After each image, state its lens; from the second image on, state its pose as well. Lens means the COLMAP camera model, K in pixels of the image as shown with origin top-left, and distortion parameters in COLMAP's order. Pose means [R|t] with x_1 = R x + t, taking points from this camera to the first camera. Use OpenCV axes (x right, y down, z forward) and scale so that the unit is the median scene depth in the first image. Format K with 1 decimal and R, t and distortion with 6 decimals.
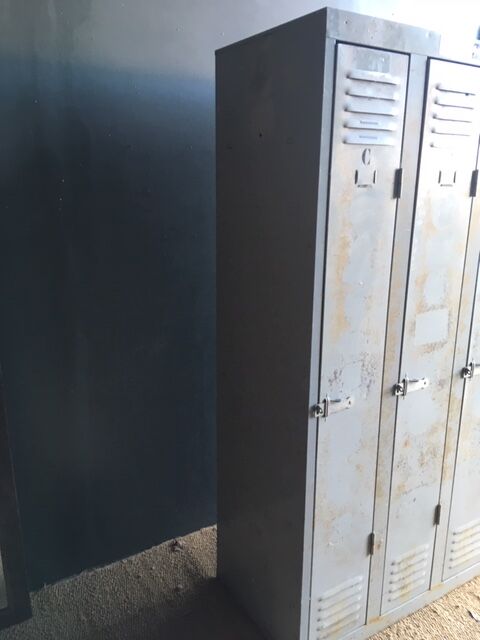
lens RADIAL K [[546.8, 0, 240.0], [0, 546.8, 320.0], [0, 0, 1]] dist [0.125071, -0.183397]
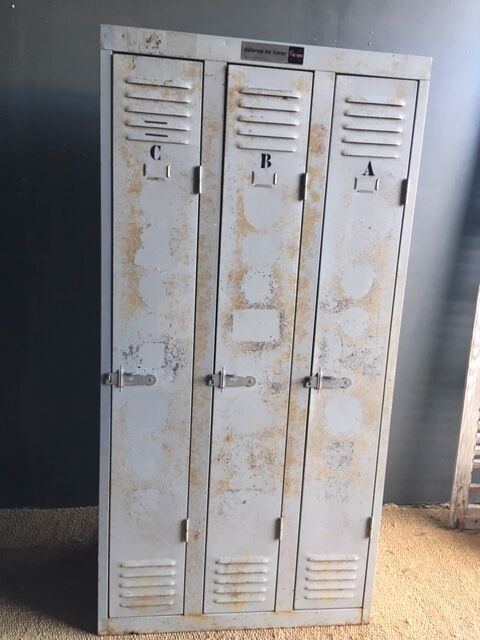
lens RADIAL K [[546.8, 0, 240.0], [0, 546.8, 320.0], [0, 0, 1]] dist [0.125071, -0.183397]
pose [[0.907446, 0.116647, -0.403653, 0.740123], [-0.147244, 0.988053, -0.045492, 0.054182], [0.393524, 0.100717, 0.913780, 0.071764]]
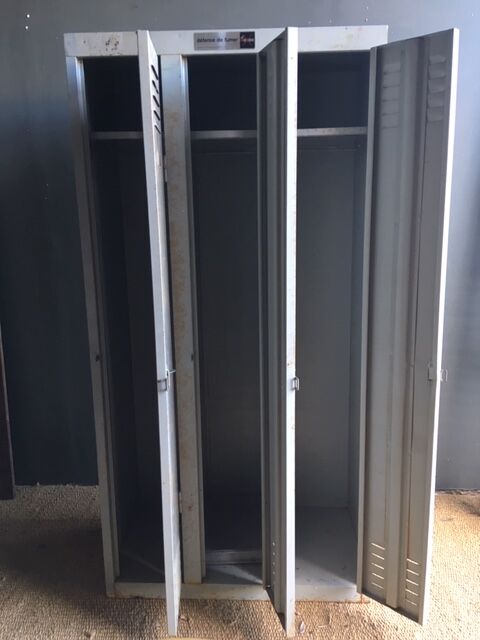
lens RADIAL K [[546.8, 0, 240.0], [0, 546.8, 320.0], [0, 0, 1]] dist [0.125071, -0.183397]
pose [[0.825155, 0.088404, -0.557946, 0.967510], [-0.117597, 0.992923, -0.016592, 0.056481], [0.552531, 0.079304, 0.829711, 0.151716]]
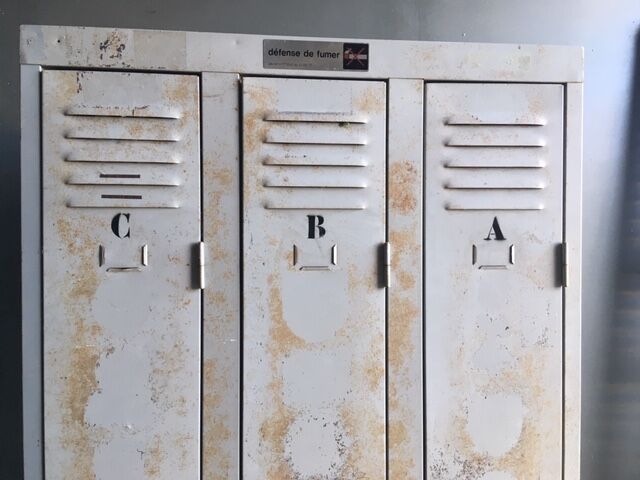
lens RADIAL K [[546.8, 0, 320.0], [0, 546.8, 240.0], [0, 0, 1]] dist [0.125071, -0.183397]
pose [[0.895329, -0.003532, -0.445391, 0.610141], [-0.103522, 0.970934, -0.215800, -0.139633], [0.433207, 0.239320, 0.868940, 0.466907]]
